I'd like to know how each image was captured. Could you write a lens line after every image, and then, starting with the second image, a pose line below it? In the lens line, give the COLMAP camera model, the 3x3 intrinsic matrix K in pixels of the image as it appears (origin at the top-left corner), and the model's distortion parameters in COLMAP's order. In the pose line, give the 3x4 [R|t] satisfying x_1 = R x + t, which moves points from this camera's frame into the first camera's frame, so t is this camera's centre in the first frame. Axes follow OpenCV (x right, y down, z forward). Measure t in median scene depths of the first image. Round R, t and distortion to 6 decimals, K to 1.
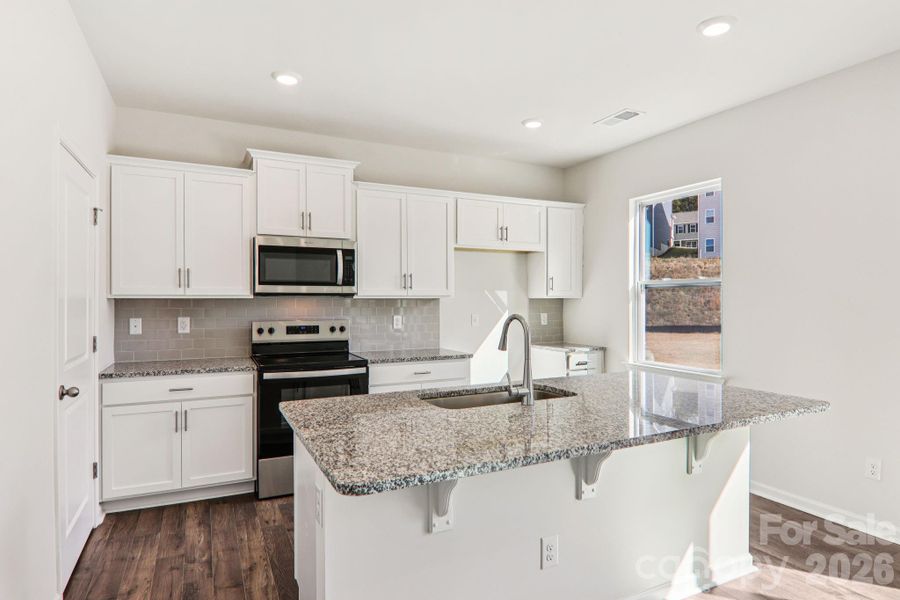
lens RADIAL K [[504.4, 0, 446.8], [0, 504.4, 302.3], [0, 0, 1]] dist [-0.004283, -0.001579]
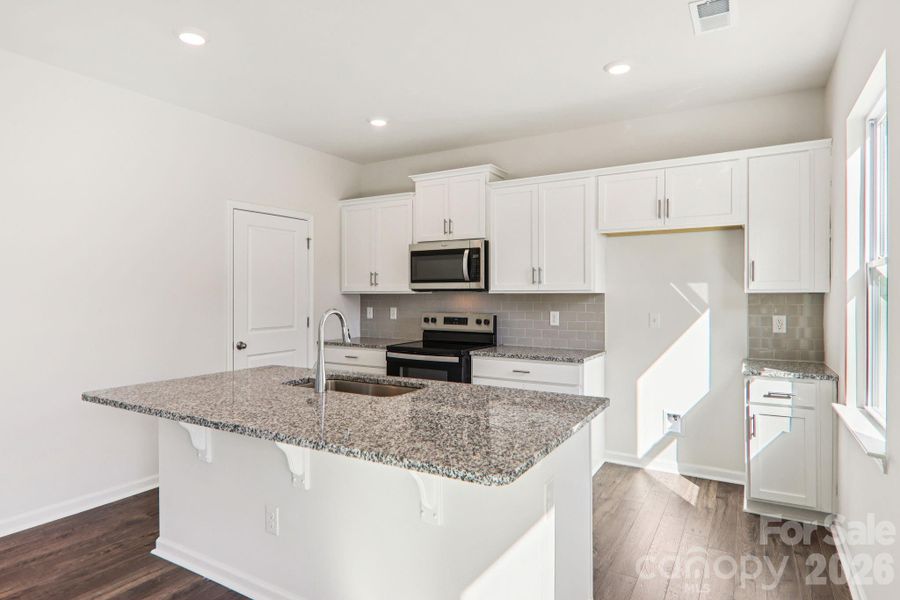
lens RADIAL K [[508.0, 0, 446.7], [0, 508.0, 295.4], [0, 0, 1]] dist [-0.004778, -0.002028]
pose [[0.542851, 0.001683, -0.839828, 0.694084], [-0.004614, 0.999989, -0.000978, -0.002387], [0.839817, 0.004406, 0.542852, 0.362984]]
